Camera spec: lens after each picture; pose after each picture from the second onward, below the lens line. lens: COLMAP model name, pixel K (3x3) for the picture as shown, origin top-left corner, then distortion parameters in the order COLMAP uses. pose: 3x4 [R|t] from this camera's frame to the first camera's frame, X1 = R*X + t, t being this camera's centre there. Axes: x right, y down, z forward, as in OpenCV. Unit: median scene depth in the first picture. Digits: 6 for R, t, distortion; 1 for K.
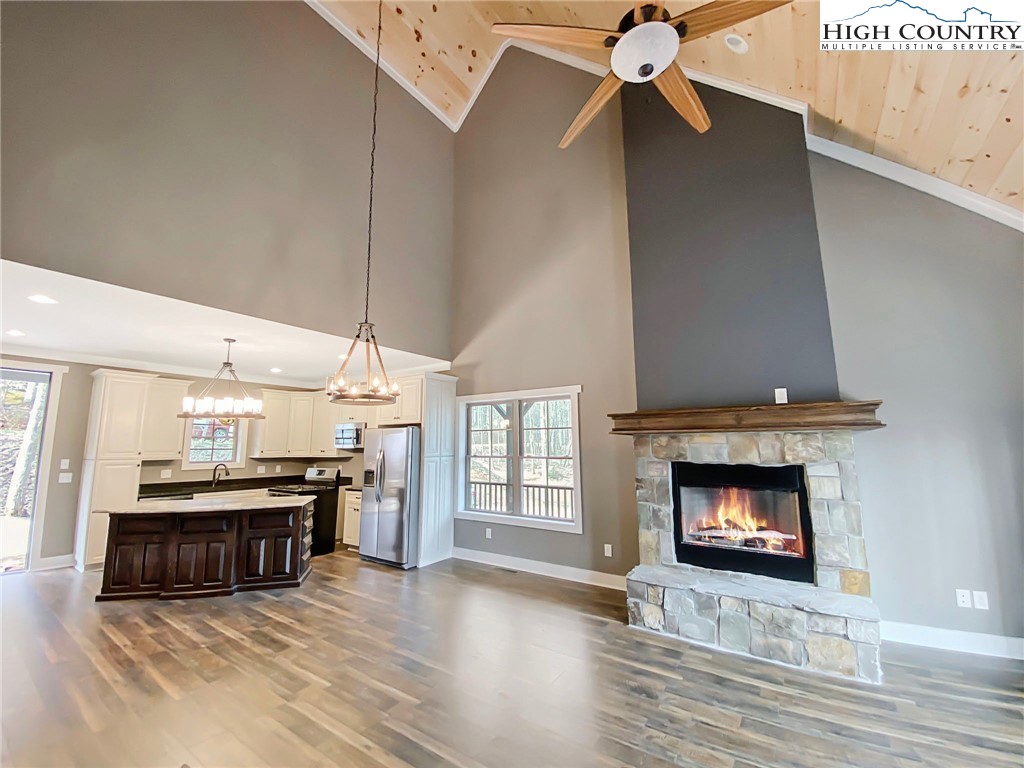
lens RADIAL K [[420.2, 0, 514.9], [0, 420.2, 380.0], [0, 0, 1]] dist [0.002791, -0.000192]
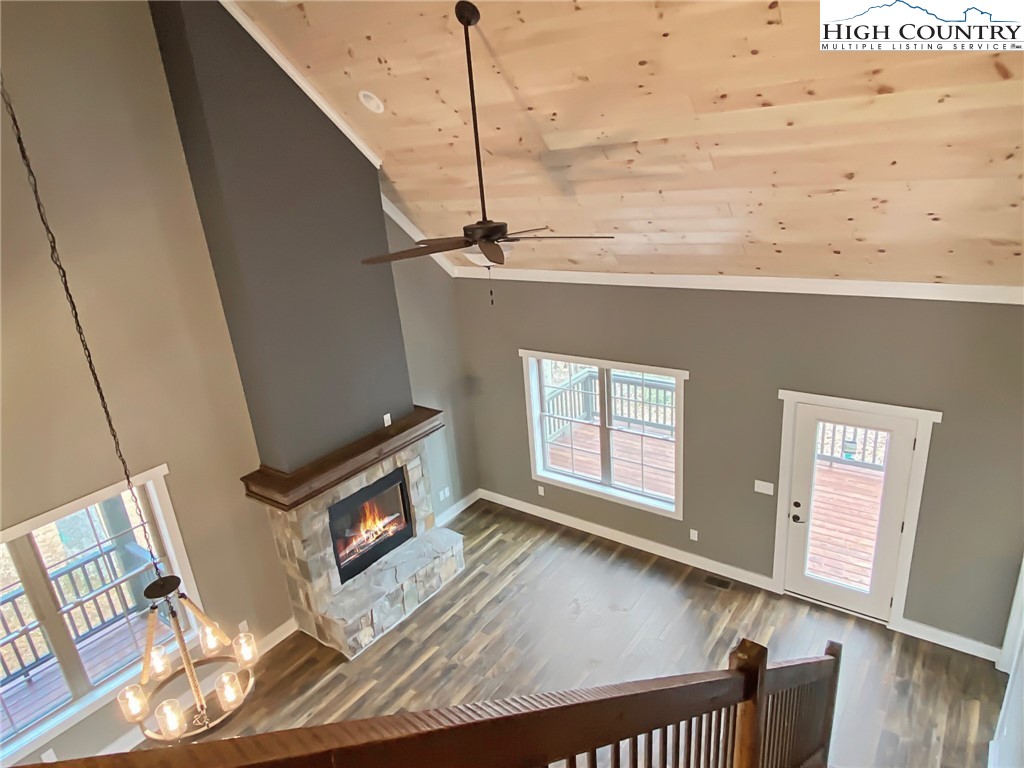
lens RADIAL K [[618.8, 0, 510.3], [0, 618.8, 359.0], [0, 0, 1]] dist [-0.000769, -0.000469]
pose [[0.062550, -0.300594, 0.951699, -1.080185], [-0.061567, 0.950588, 0.304290, -0.741910], [-0.996141, -0.077627, 0.040953, 0.587111]]
